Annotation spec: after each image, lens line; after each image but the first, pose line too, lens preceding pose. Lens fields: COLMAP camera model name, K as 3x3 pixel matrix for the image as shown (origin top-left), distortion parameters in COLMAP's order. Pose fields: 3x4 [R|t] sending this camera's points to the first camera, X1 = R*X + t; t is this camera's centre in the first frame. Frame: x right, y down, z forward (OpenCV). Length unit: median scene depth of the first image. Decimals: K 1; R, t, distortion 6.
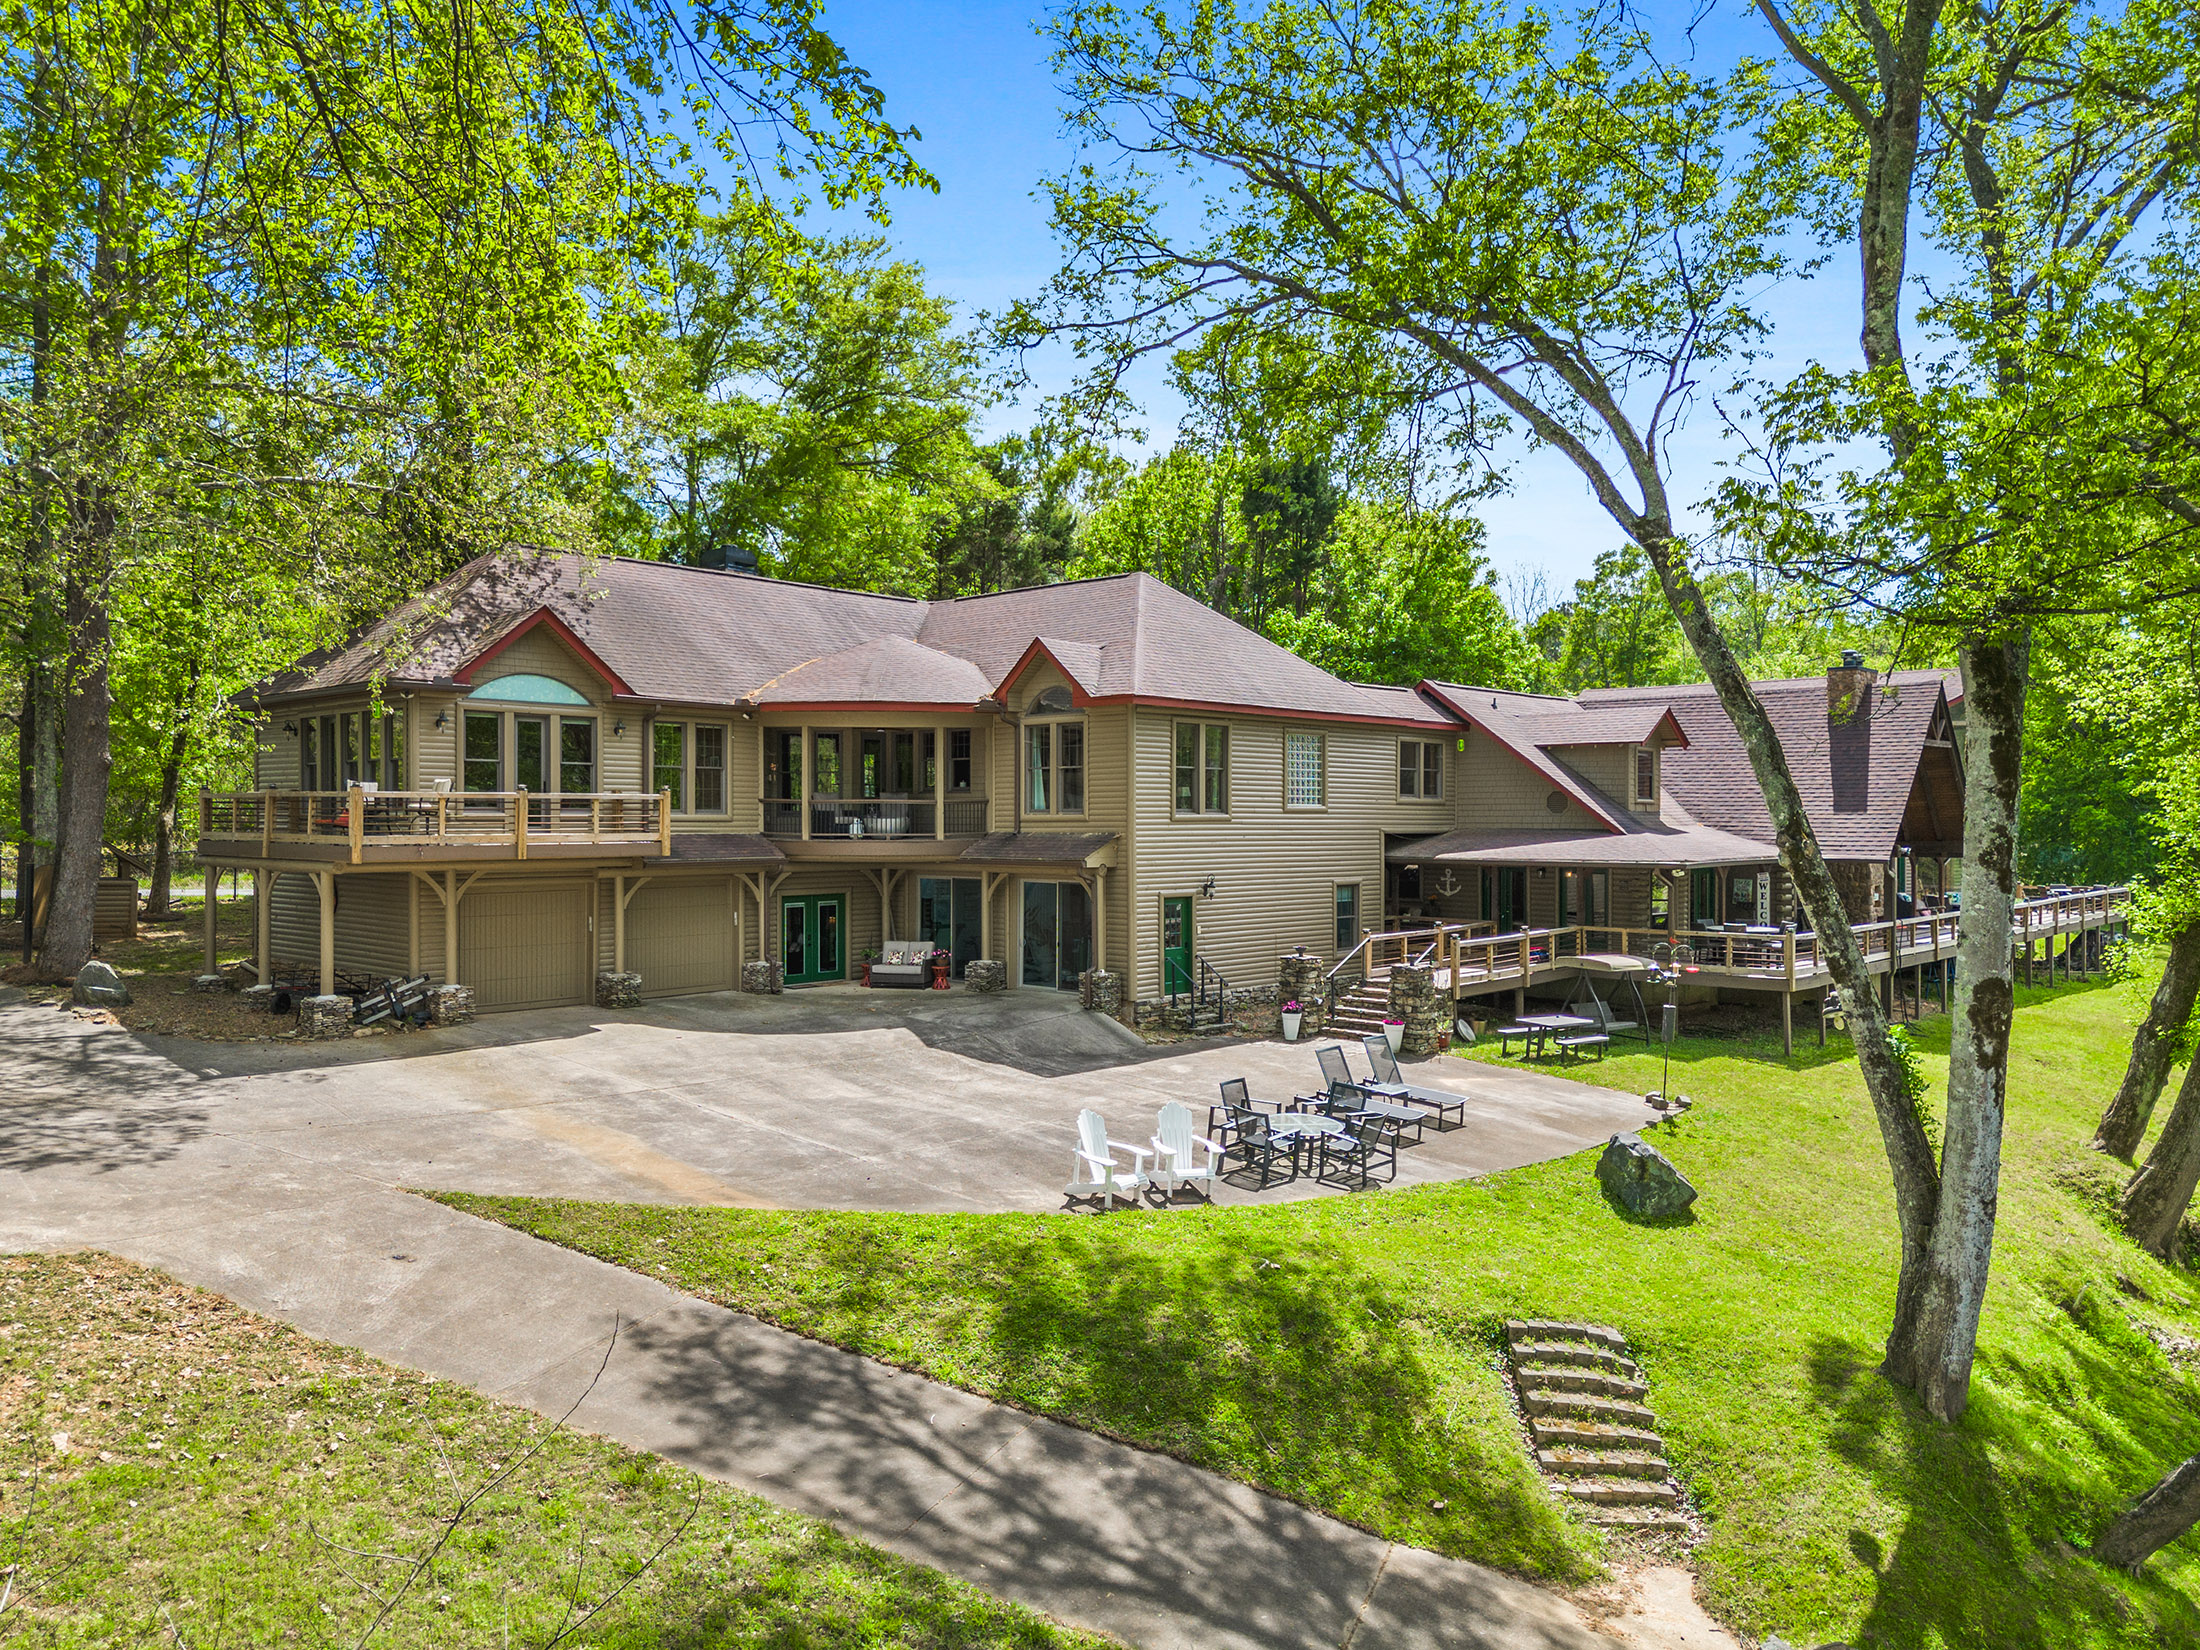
lens RADIAL K [[1628.0, 0, 1096.9], [0, 1628.0, 818.7], [0, 0, 1]] dist [0.041566, 0.002015]
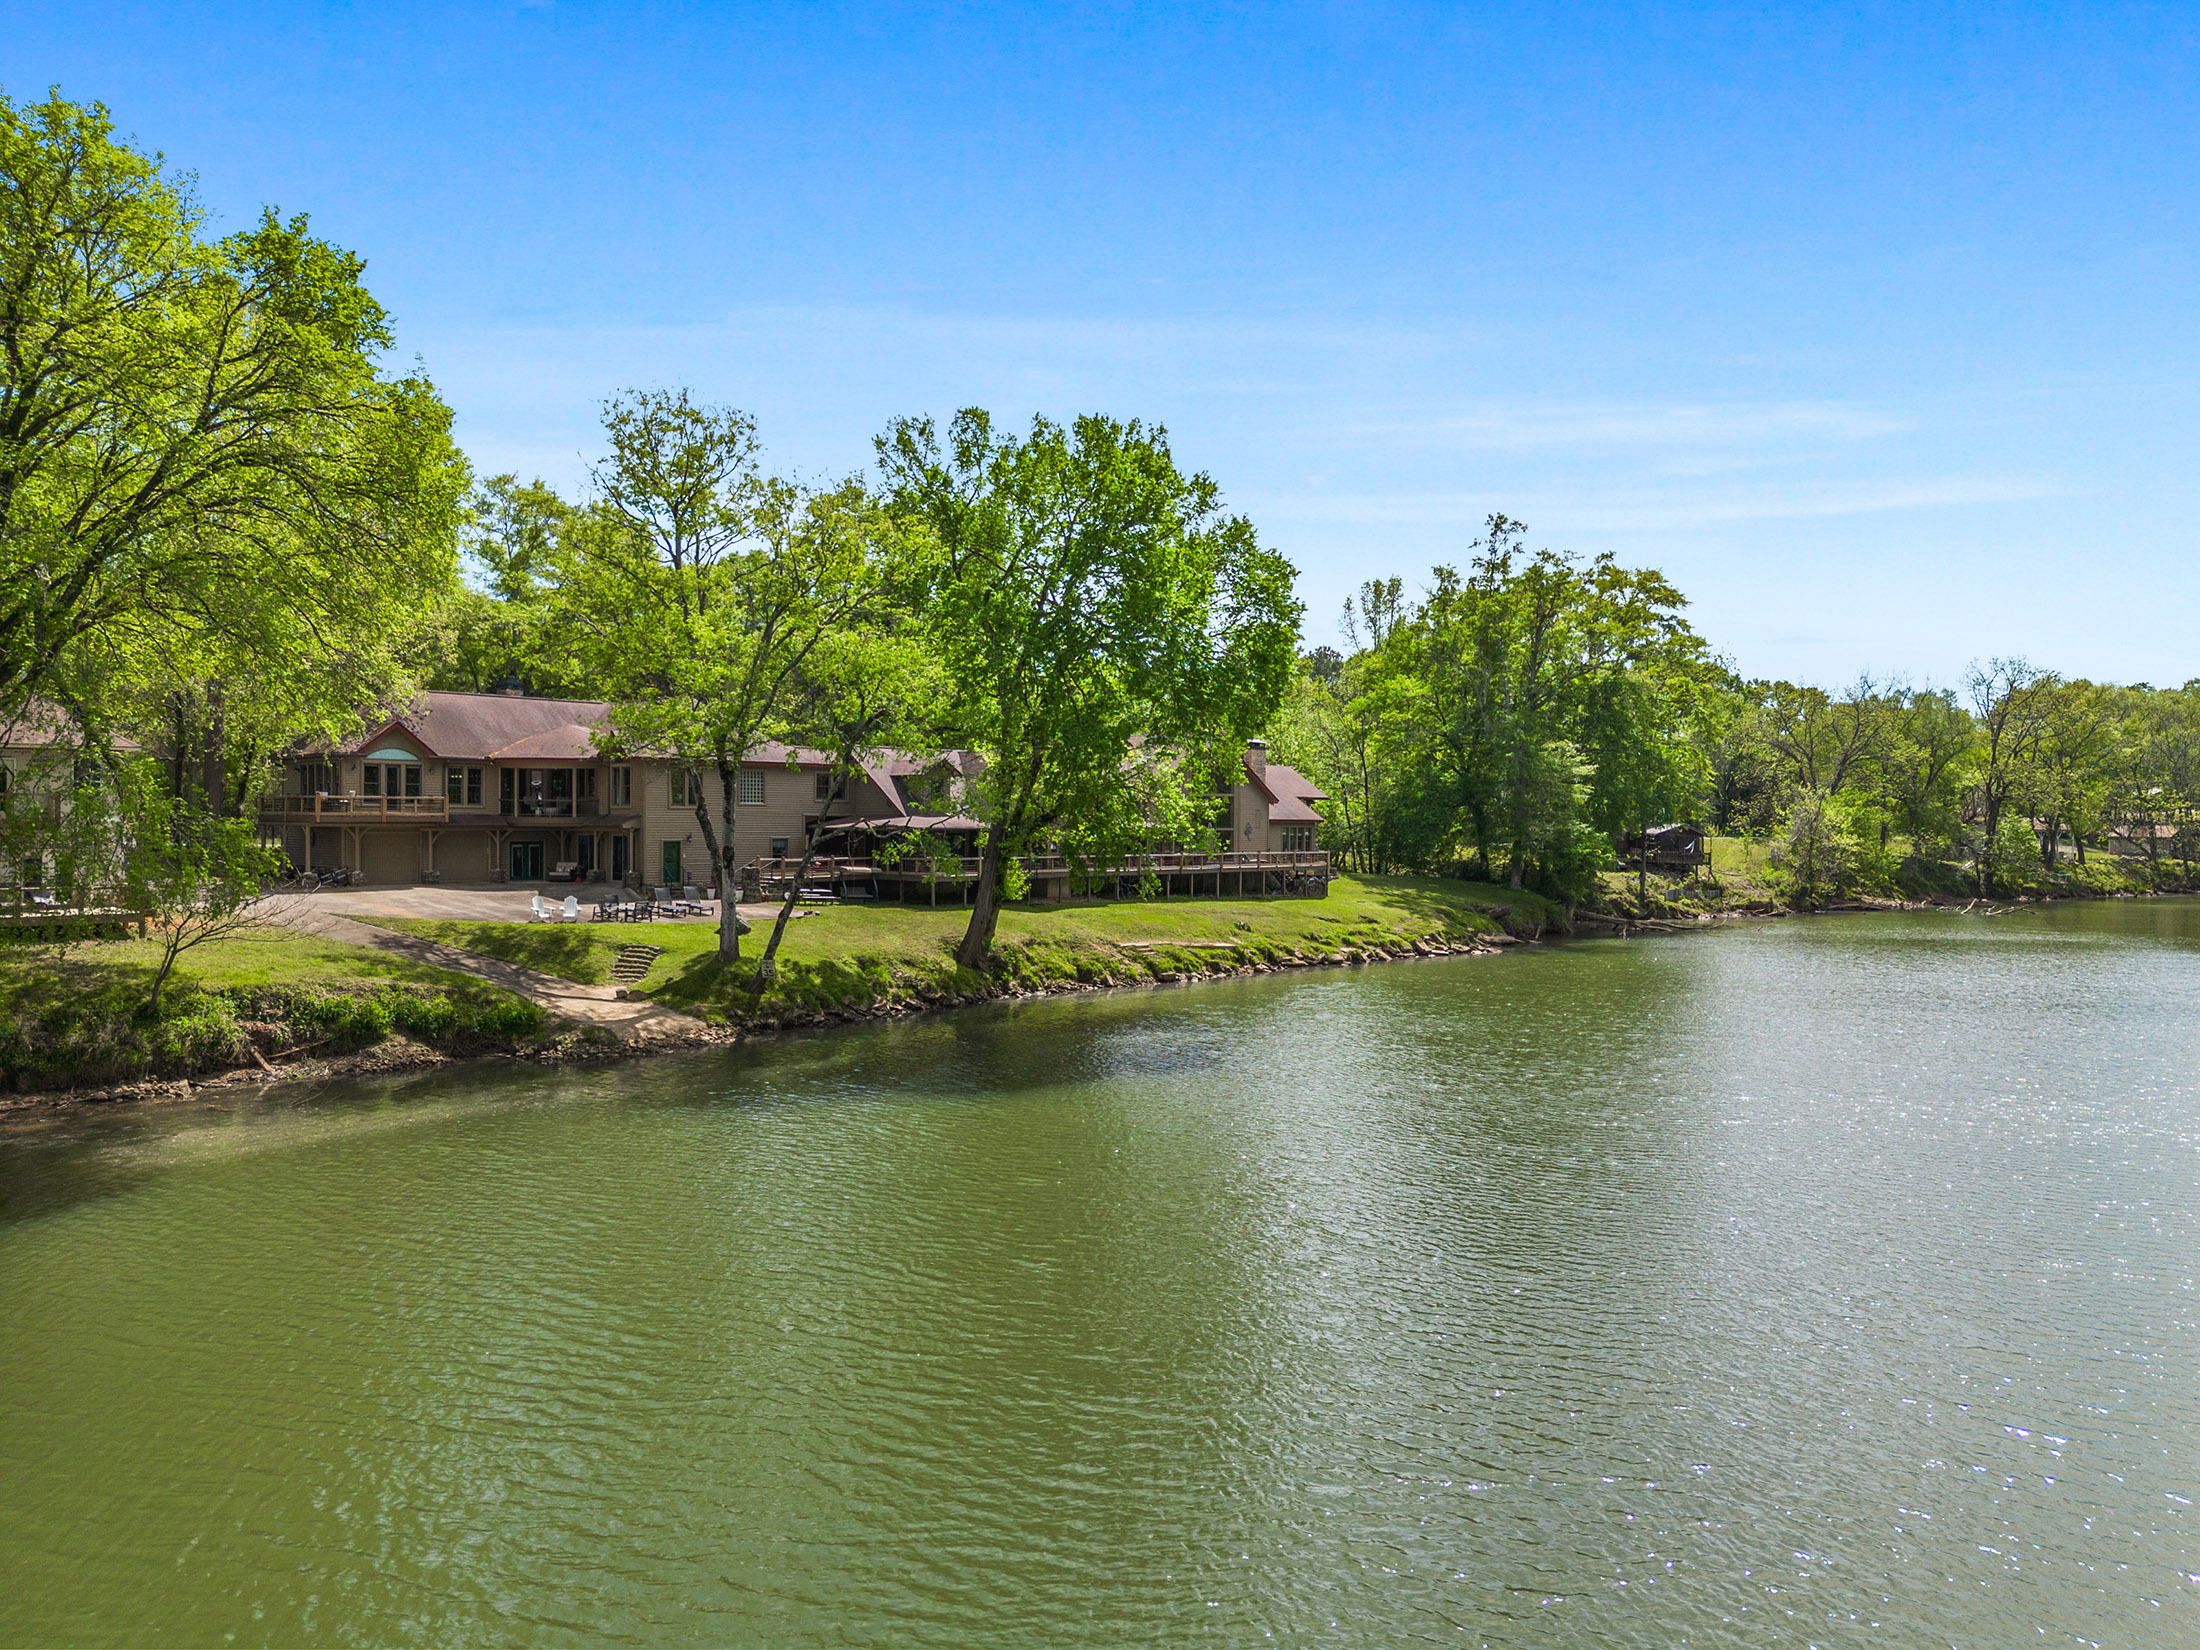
lens RADIAL K [[1628.0, 0, 1103.2], [0, 1628.0, 830.6], [0, 0, 1]] dist [0.041566, 0.002015]
pose [[0.999907, 0.004497, -0.012845, 0.722269], [-0.004425, 0.999974, 0.005642, 0.016392], [0.012870, -0.005584, 0.999902, -1.391372]]
